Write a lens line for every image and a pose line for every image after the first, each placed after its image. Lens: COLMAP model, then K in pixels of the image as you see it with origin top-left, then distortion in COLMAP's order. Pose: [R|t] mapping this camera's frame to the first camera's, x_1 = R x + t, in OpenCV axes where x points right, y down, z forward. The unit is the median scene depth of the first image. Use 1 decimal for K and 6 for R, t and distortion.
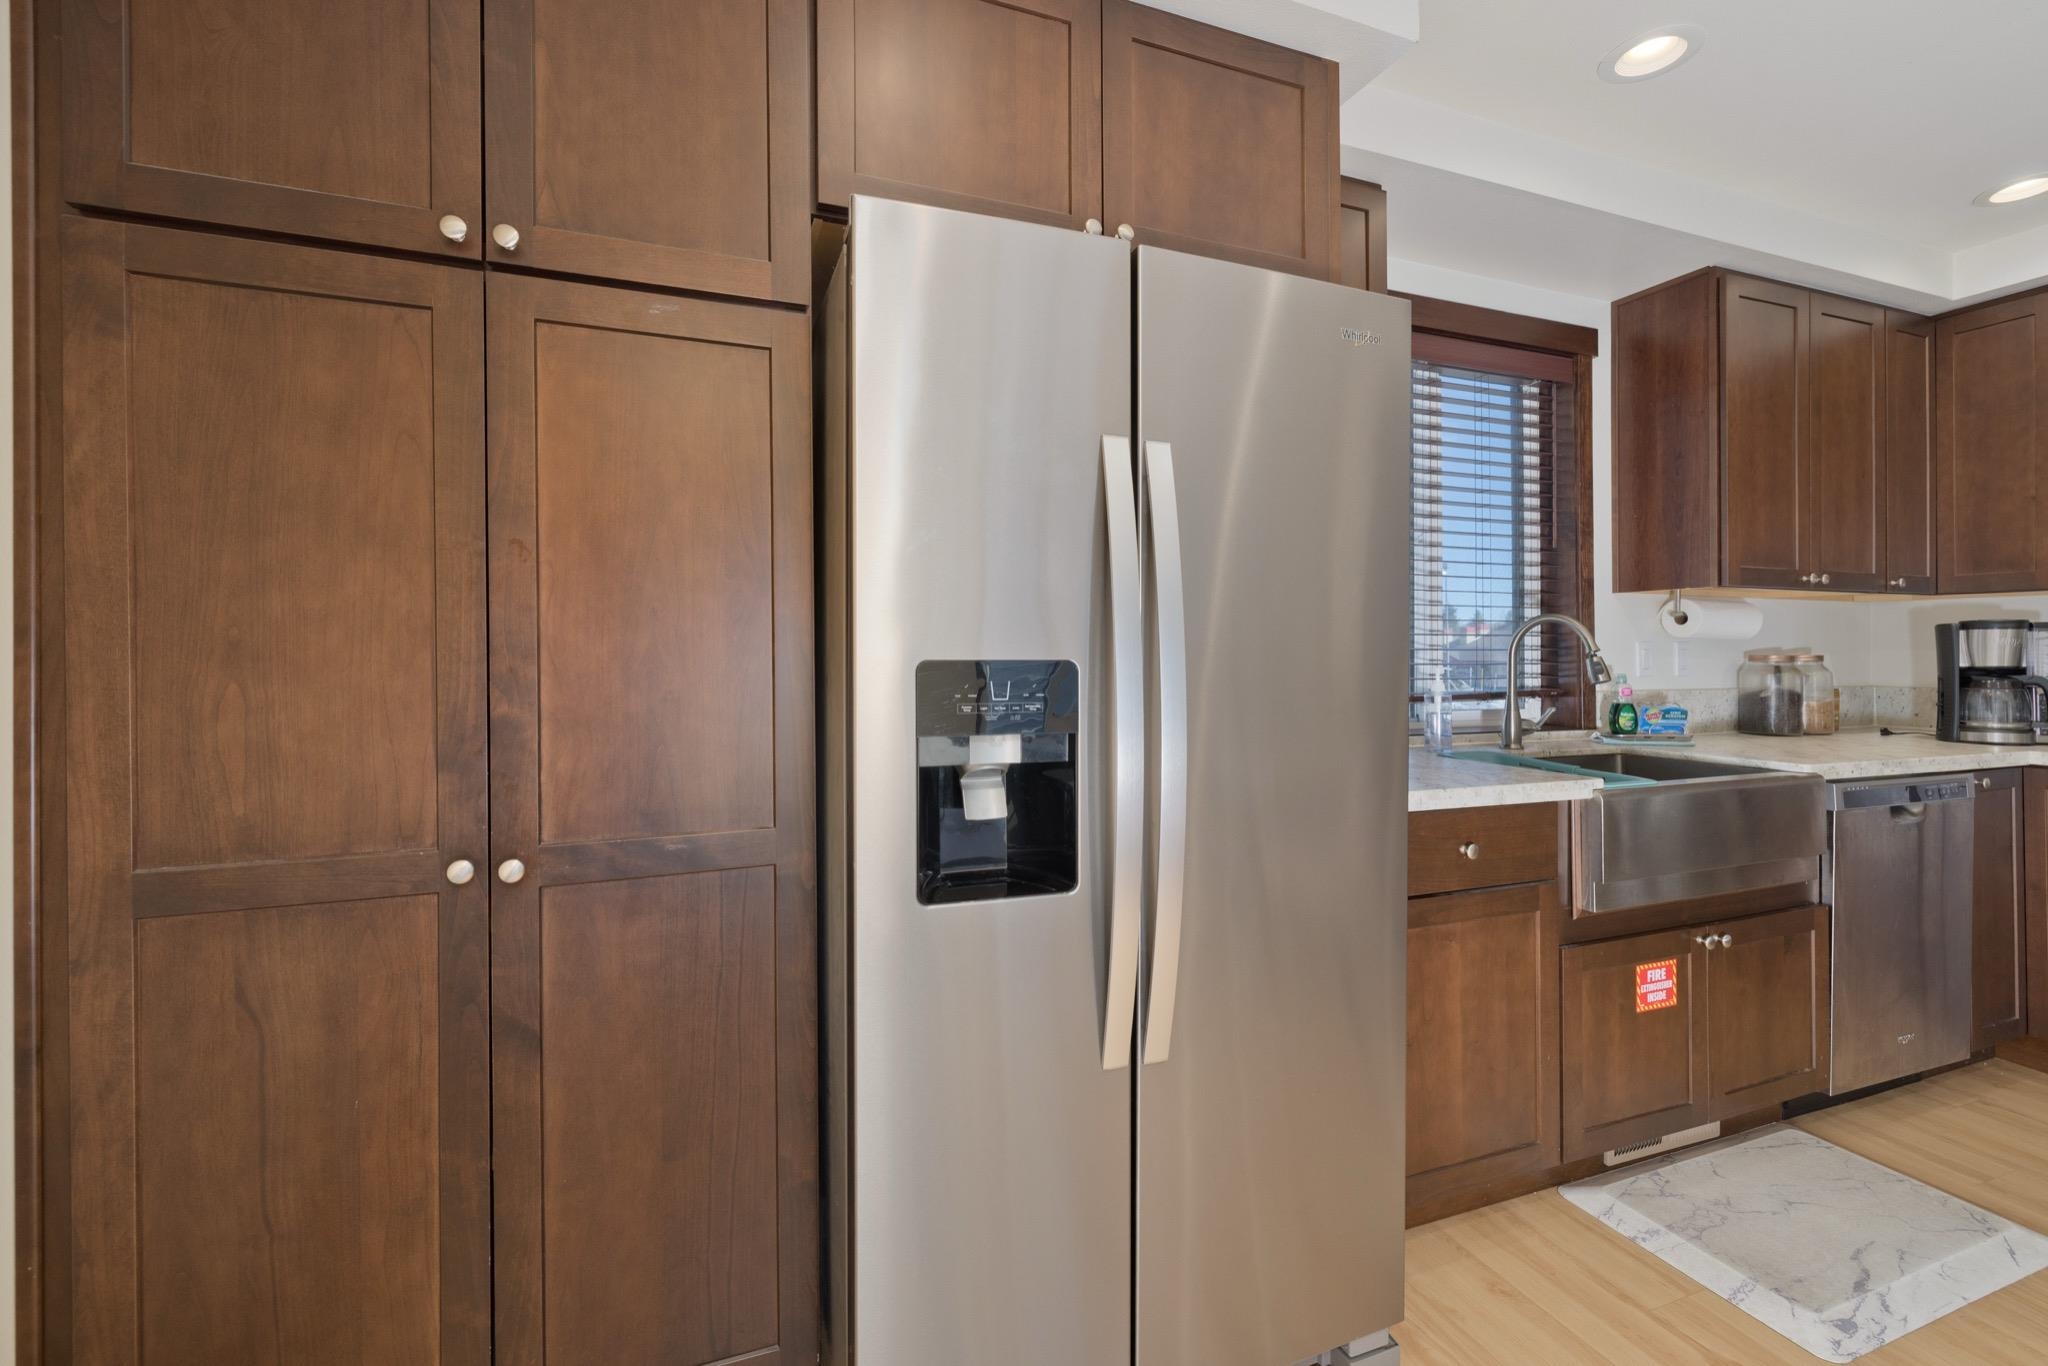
lens RADIAL K [[873.1, 0, 1008.2], [0, 873.1, 652.2], [0, 0, 1]] dist [-0.000113, -0.000010]
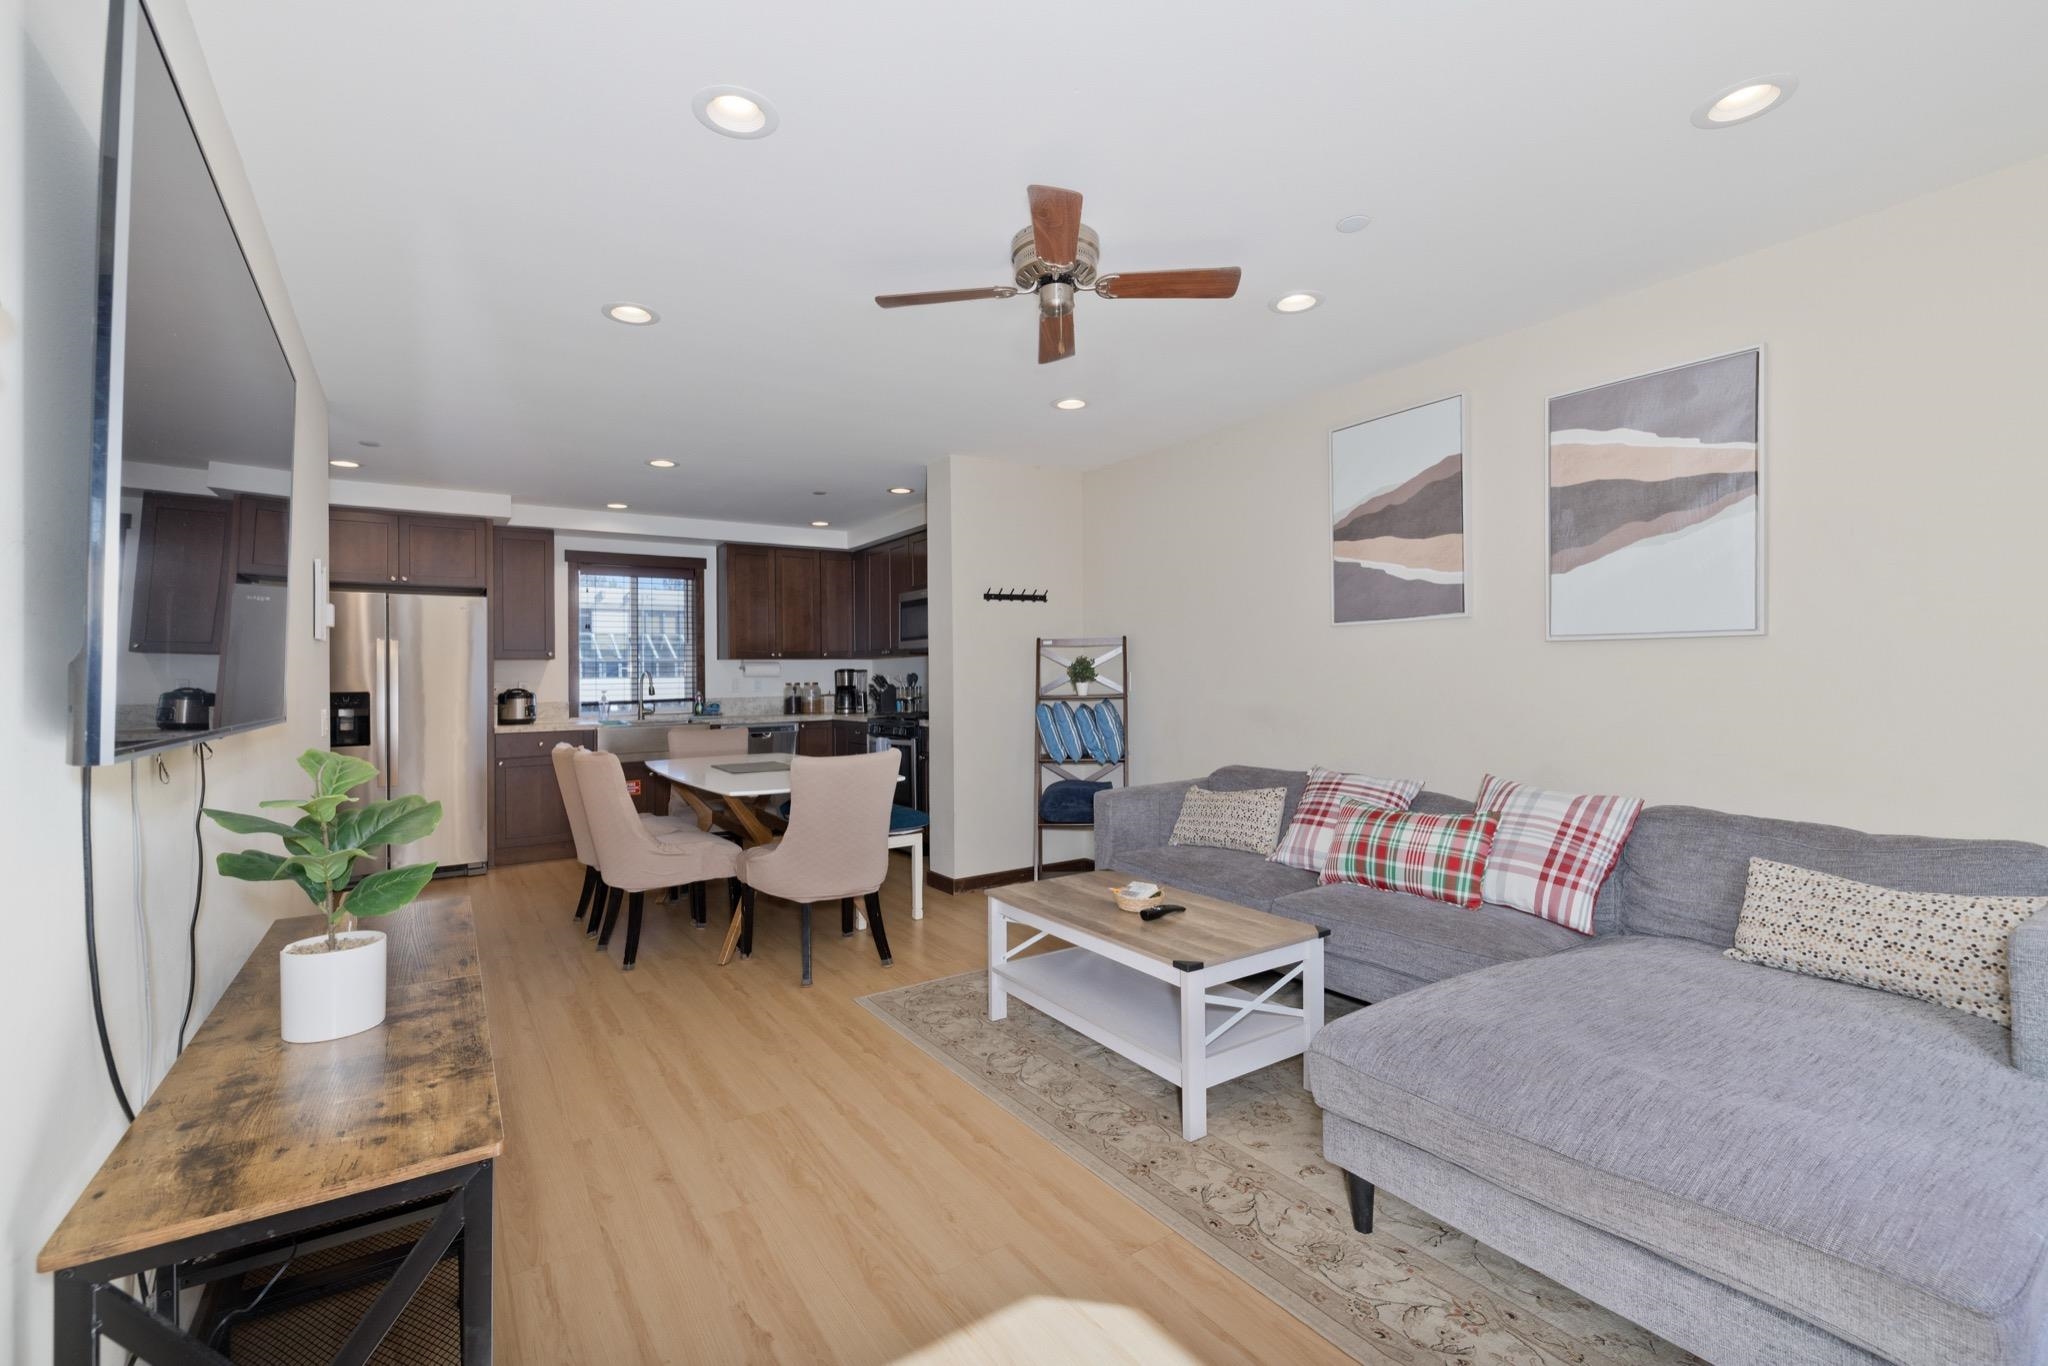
lens RADIAL K [[875.5, 0, 1012.0], [0, 875.5, 675.4], [0, 0, 1]] dist [-0.000447, 0.000263]
pose [[0.973592, -0.018073, 0.227577, 1.036277], [0.019234, 0.999811, -0.002887, 0.001570], [-0.227482, 0.007188, 0.973756, -1.869369]]
